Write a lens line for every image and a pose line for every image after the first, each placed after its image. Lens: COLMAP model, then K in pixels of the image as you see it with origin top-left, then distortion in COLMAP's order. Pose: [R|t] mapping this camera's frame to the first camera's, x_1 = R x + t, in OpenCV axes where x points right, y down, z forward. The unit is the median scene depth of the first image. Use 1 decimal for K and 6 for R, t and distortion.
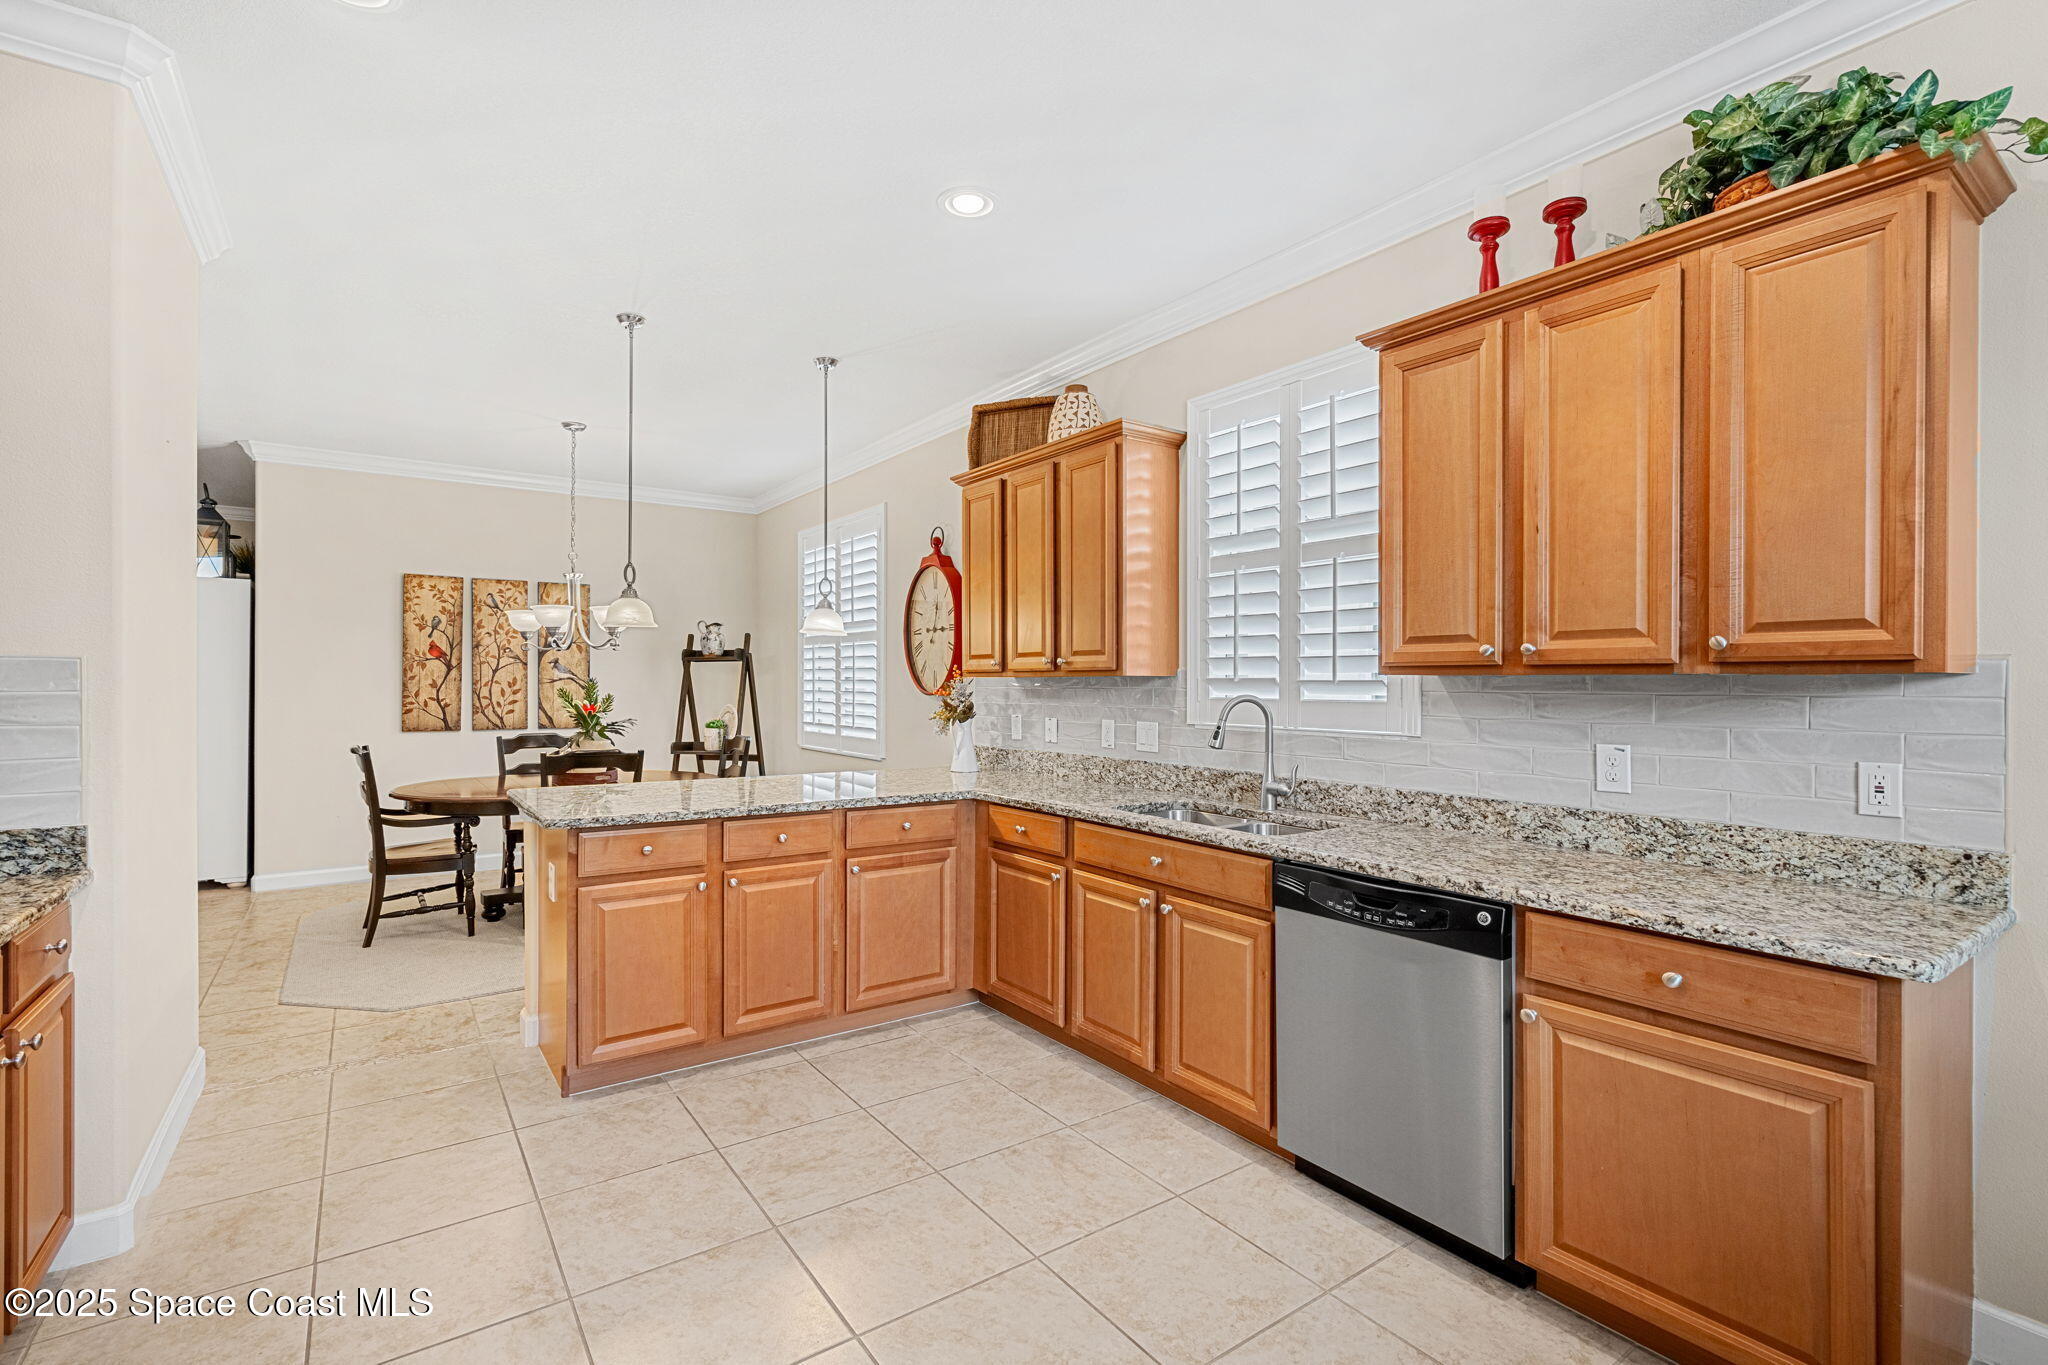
lens RADIAL K [[938.7, 0, 1022.3], [0, 938.7, 682.8], [0, 0, 1]] dist [-0.005016, 0.000803]
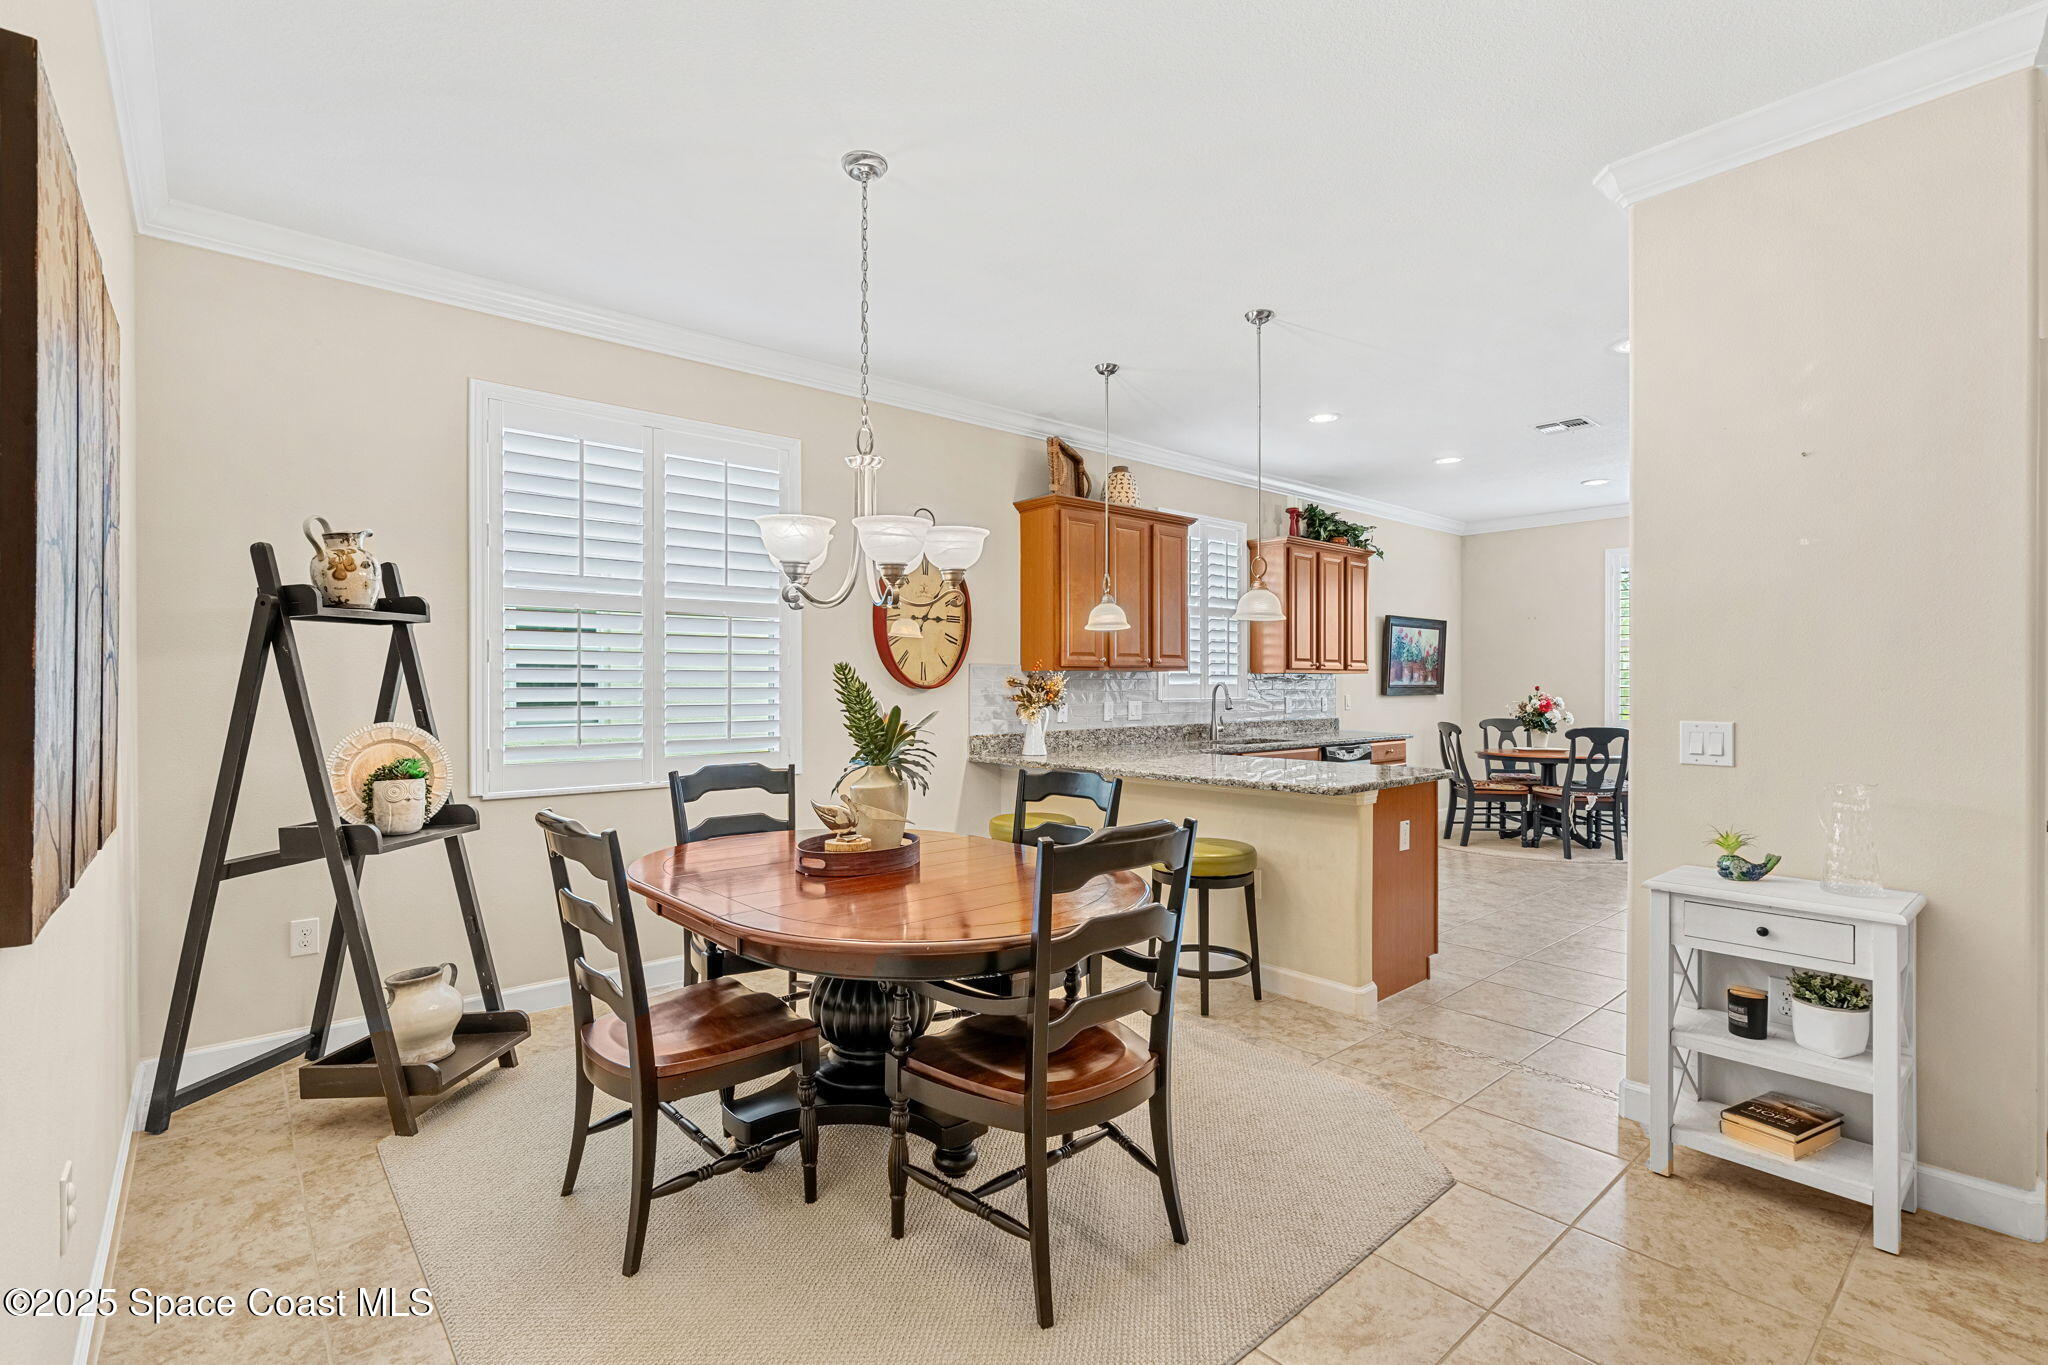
lens RADIAL K [[938.7, 0, 994.5], [0, 938.7, 692.1], [0, 0, 1]] dist [-0.005016, 0.000803]
pose [[-0.093858, -0.012288, 0.995510, -1.821206], [0.001622, 0.999921, 0.012495, 0.009147], [-0.995584, 0.002787, -0.093831, 1.795009]]
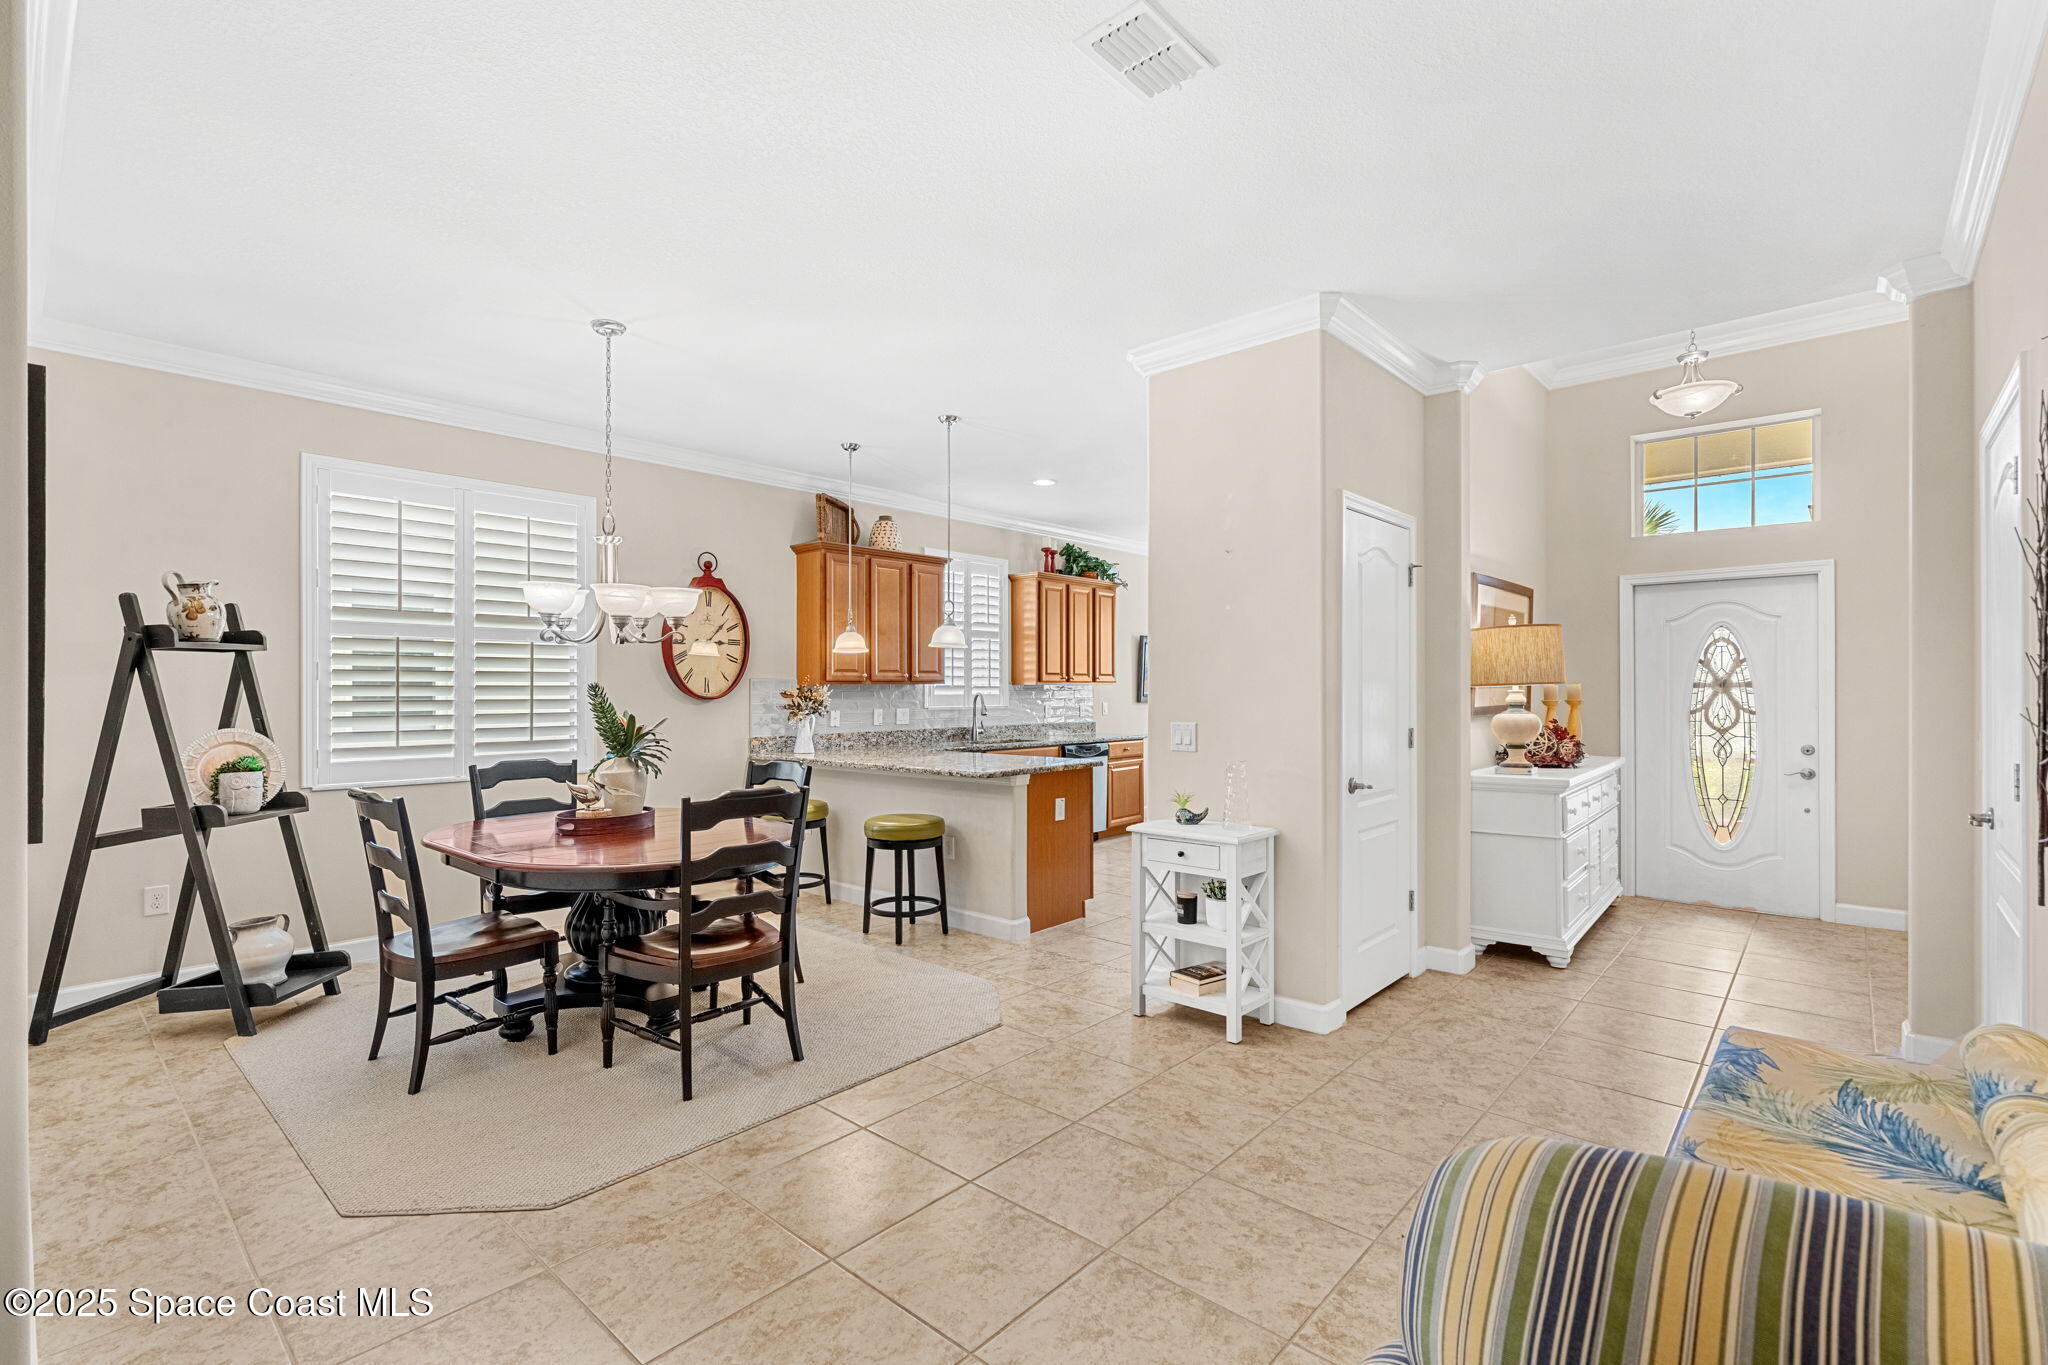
lens RADIAL K [[938.7, 0, 1005.8], [0, 938.7, 691.8], [0, 0, 1]] dist [-0.005016, 0.000803]
pose [[-0.224750, -0.005512, 0.974401, -2.271124], [0.001775, 0.999980, 0.006066, -0.003919], [-0.974415, 0.003093, -0.224736, 1.590866]]
